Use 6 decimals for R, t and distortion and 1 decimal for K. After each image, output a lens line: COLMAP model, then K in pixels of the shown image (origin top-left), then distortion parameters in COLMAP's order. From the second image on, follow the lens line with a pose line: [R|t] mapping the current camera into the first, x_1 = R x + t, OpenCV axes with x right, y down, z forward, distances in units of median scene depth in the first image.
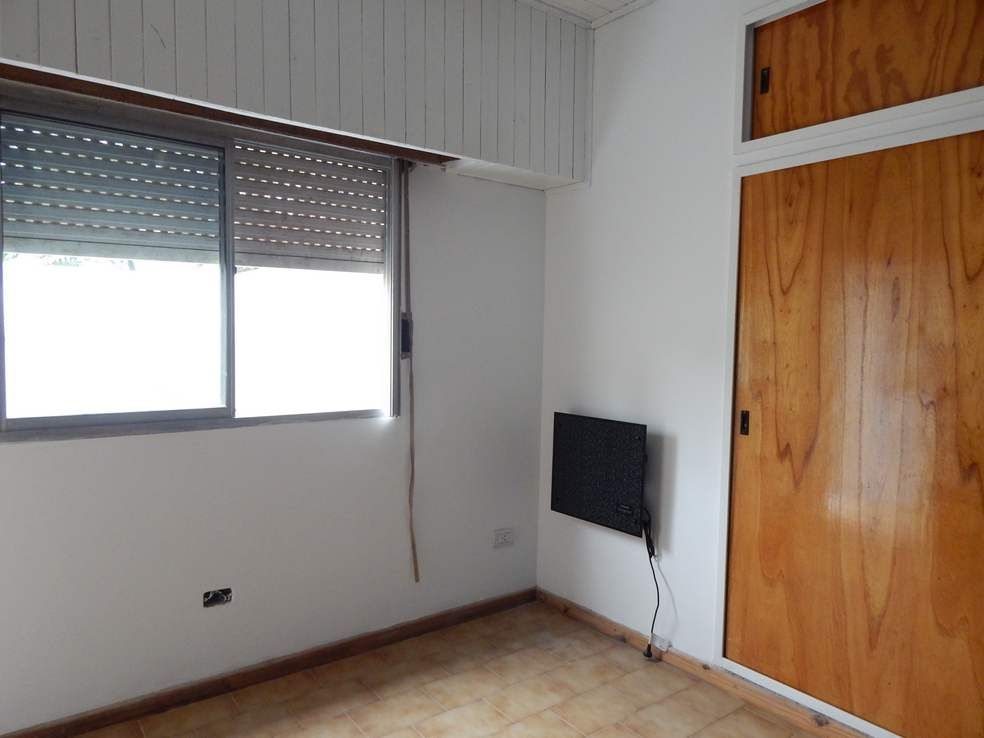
lens RADIAL K [[669.1, 0, 492.3], [0, 669.1, 364.9], [0, 0, 1]] dist [0.007783, 0.002617]
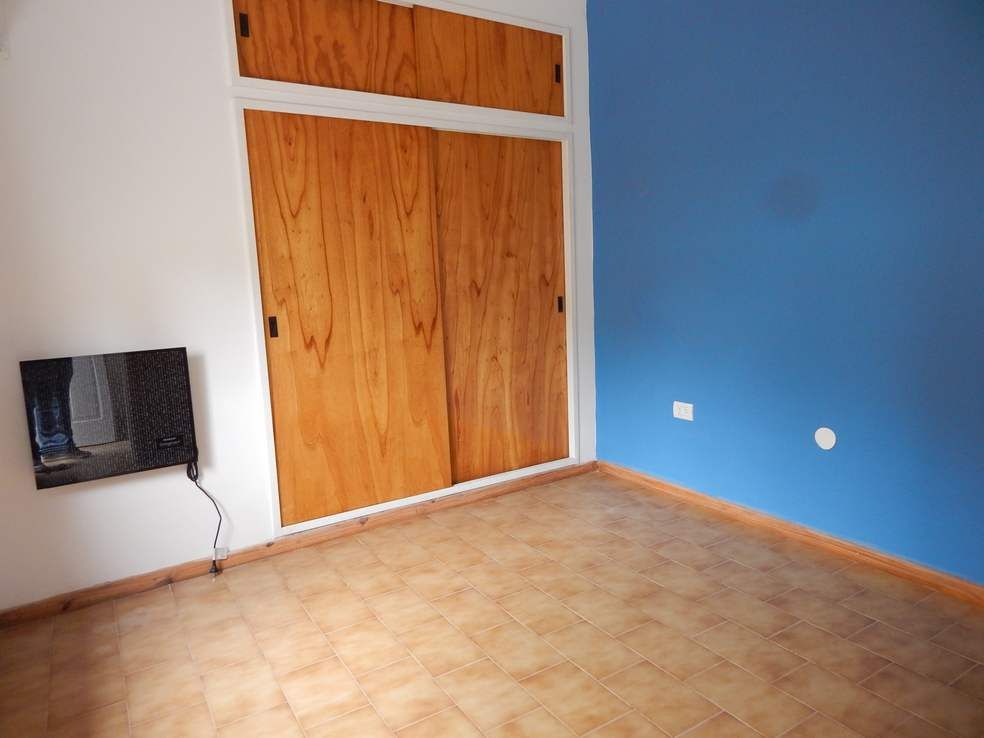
lens RADIAL K [[652.8, 0, 500.6], [0, 652.8, 366.1], [0, 0, 1]] dist [0.009174, -0.008809]
pose [[0.079180, -0.163199, 0.983411, -0.769527], [0.087641, 0.983828, 0.156212, 0.009697], [-0.993000, 0.073818, 0.092202, 0.526212]]
